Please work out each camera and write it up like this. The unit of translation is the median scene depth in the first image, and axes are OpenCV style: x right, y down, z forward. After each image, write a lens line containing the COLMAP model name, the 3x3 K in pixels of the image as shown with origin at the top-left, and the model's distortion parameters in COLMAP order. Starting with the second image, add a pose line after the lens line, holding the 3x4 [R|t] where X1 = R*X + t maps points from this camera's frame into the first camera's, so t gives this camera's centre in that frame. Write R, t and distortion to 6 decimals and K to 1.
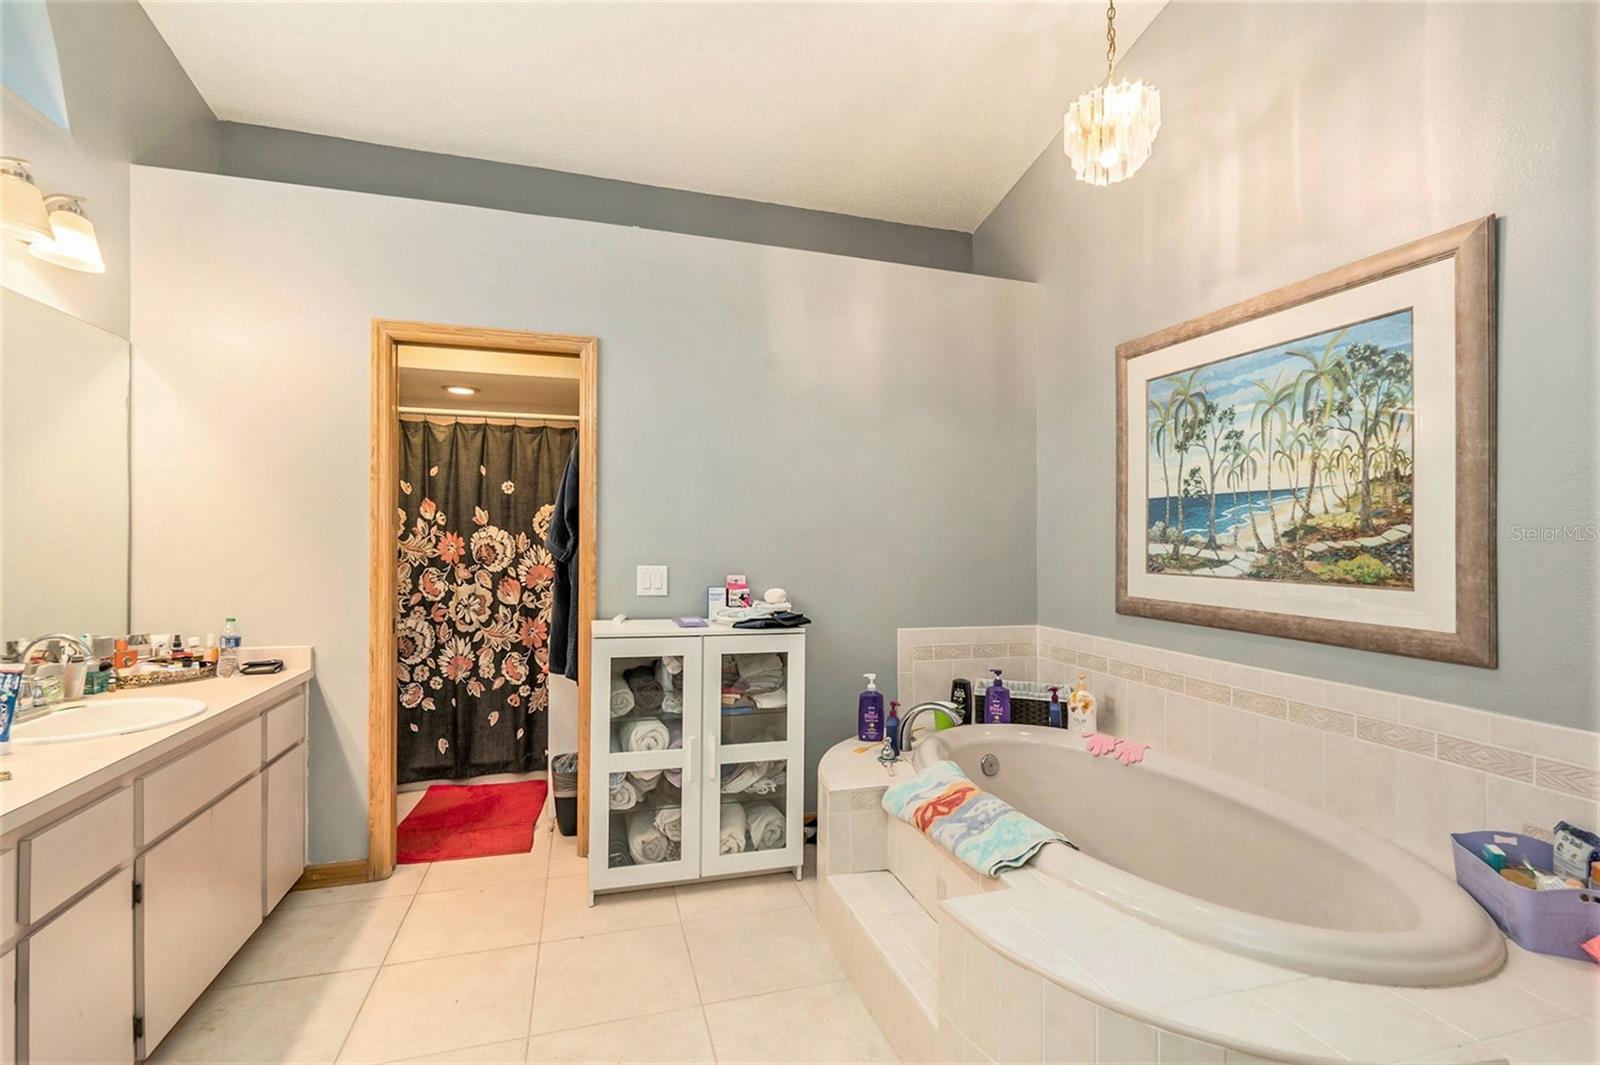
lens RADIAL K [[711.6, 0, 804.2], [0, 711.6, 535.4], [0, 0, 1]] dist [0.003072, -0.000772]
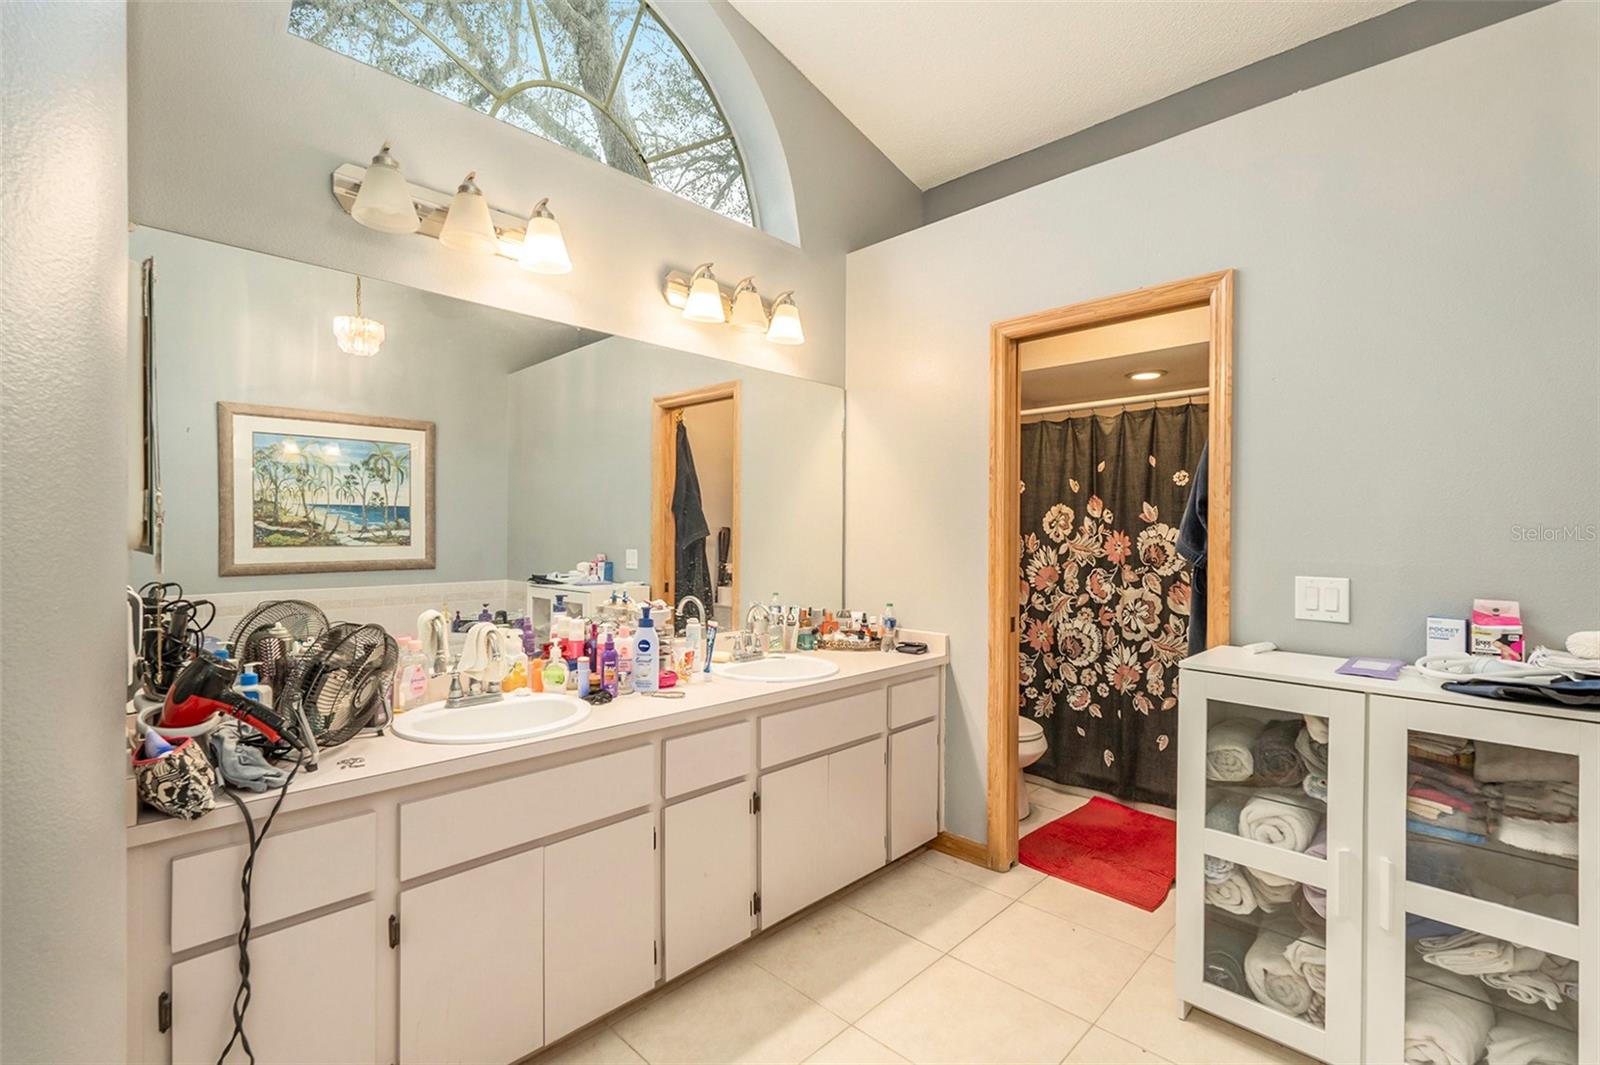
lens RADIAL K [[711.6, 0, 795.3], [0, 711.6, 540.1], [0, 0, 1]] dist [0.003072, -0.000772]
pose [[0.484782, 0.003029, -0.874630, 0.148638], [0.002796, 0.999984, 0.005013, 0.002461], [0.874631, -0.004876, 0.484765, 0.240711]]
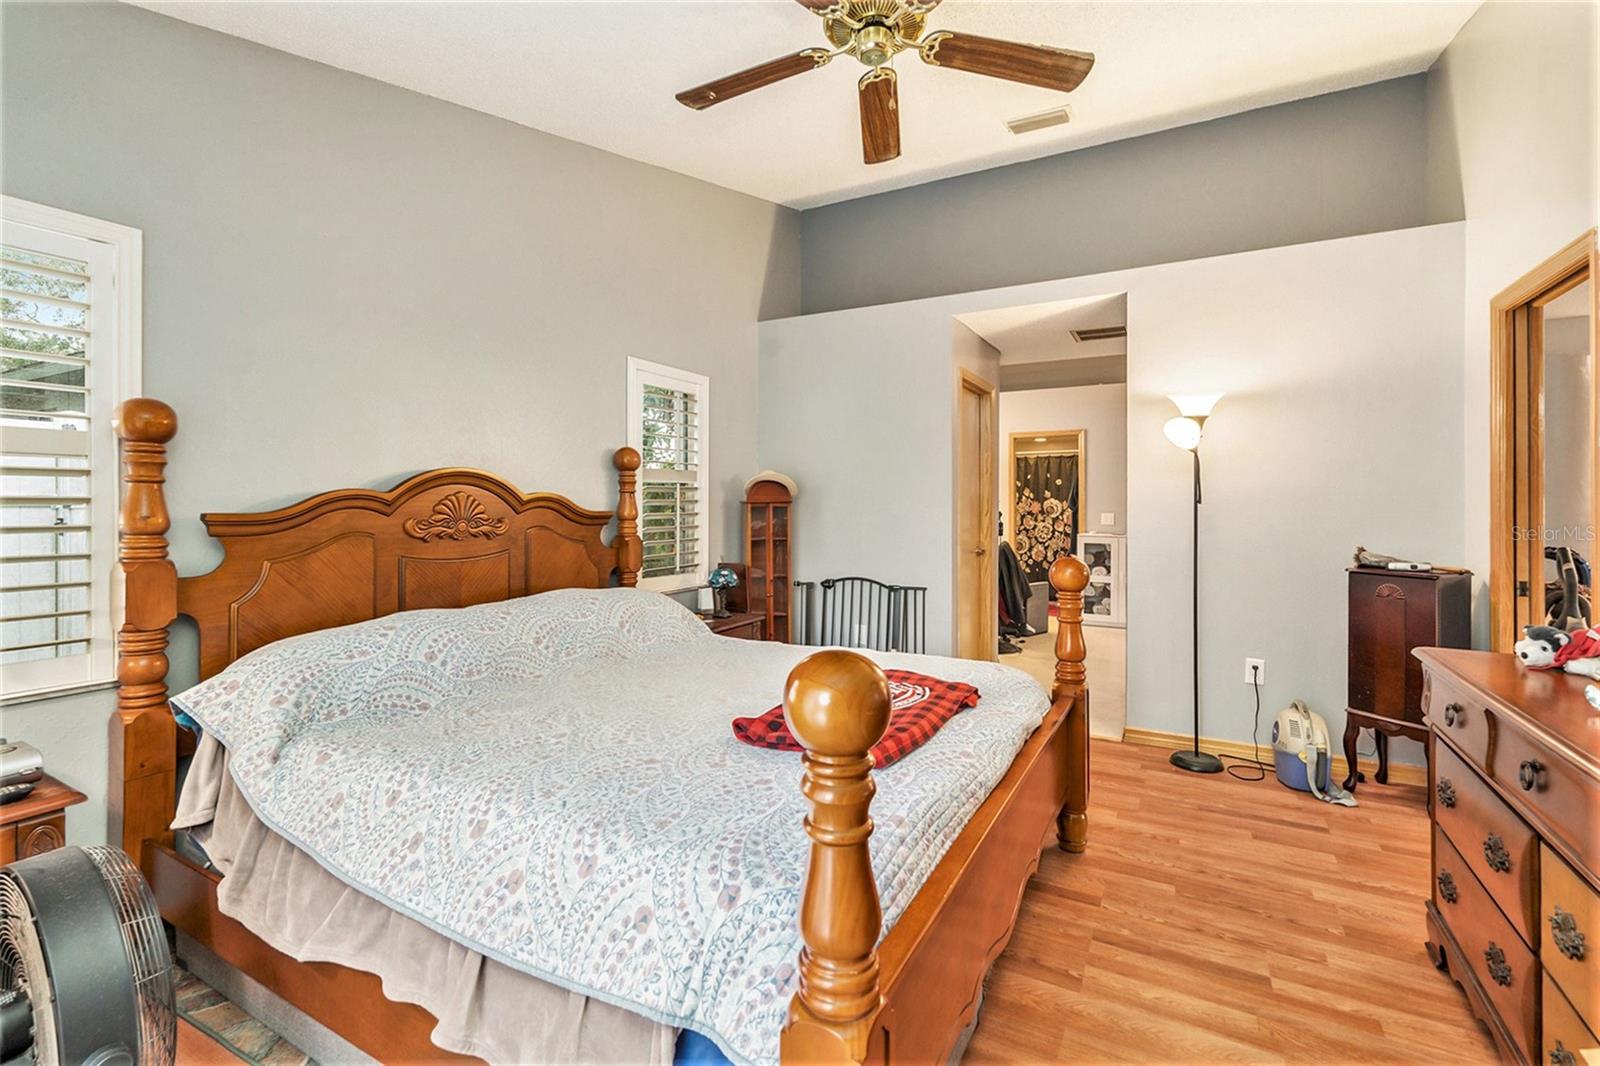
lens RADIAL K [[711.6, 0, 782.9], [0, 711.6, 503.2], [0, 0, 1]] dist [0.003072, -0.000772]
pose [[0.683388, -0.006889, -0.730023, 0.931727], [0.006070, 0.999975, -0.003754, 0.009371], [0.730030, -0.001865, 0.683412, -1.748647]]
